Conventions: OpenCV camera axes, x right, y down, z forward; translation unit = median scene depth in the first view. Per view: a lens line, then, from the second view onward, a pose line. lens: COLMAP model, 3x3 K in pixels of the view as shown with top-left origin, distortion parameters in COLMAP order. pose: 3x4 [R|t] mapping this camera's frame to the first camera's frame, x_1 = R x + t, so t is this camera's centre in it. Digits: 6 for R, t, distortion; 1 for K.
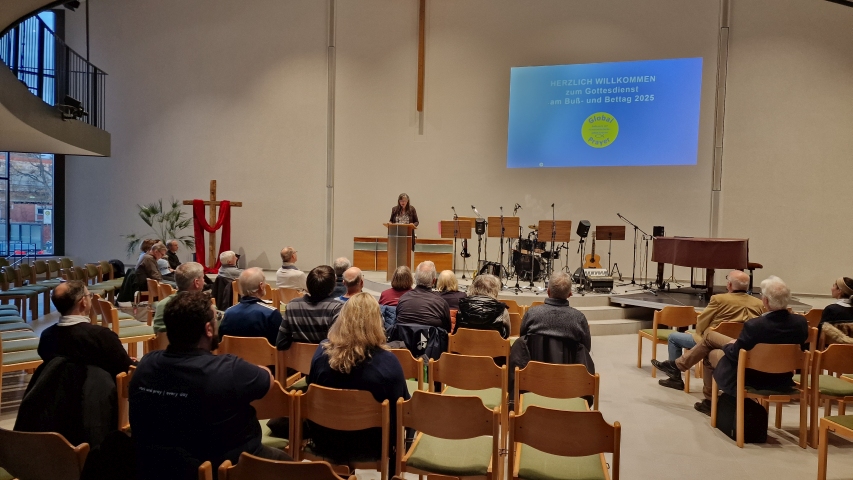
lens RADIAL K [[573.4, 0, 422.8], [0, 573.4, 239.7], [0, 0, 1]] dist [0.046245, -0.015614]
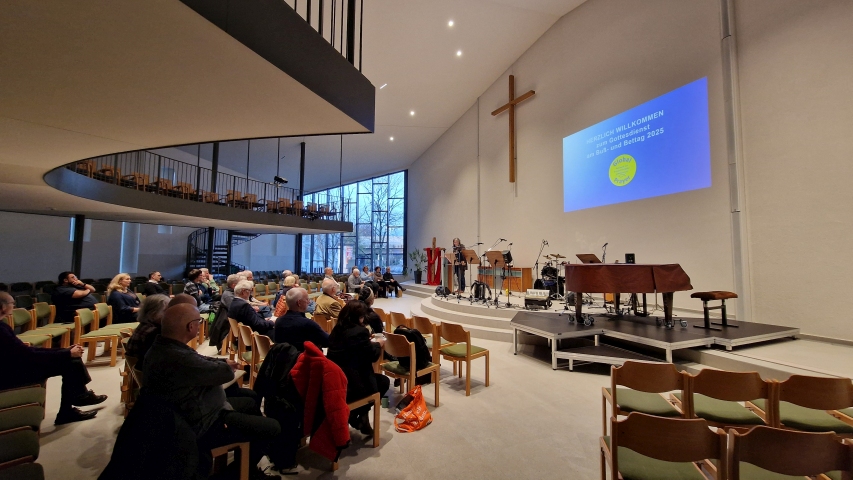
lens RADIAL K [[349.0, 0, 424.0], [0, 349.0, 237.4], [0, 0, 1]] dist [0.010275, 0.000397]
pose [[0.612926, -0.069295, -0.787096, 0.729039], [-0.008614, 0.995502, -0.094350, 0.011558], [0.790093, 0.064610, 0.609572, 0.338762]]
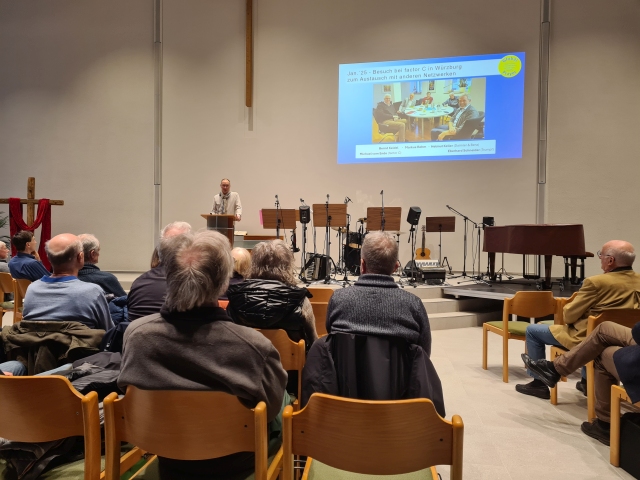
lens RADIAL K [[483.7, 0, 316.3], [0, 483.7, 236.9], [0, 0, 1]] dist [0.046643, -0.003267]
pose [[0.996909, -0.010576, 0.077845, 0.055141], [0.012989, 0.999449, -0.030556, 0.034784], [-0.077479, 0.031473, 0.996497, 0.212472]]
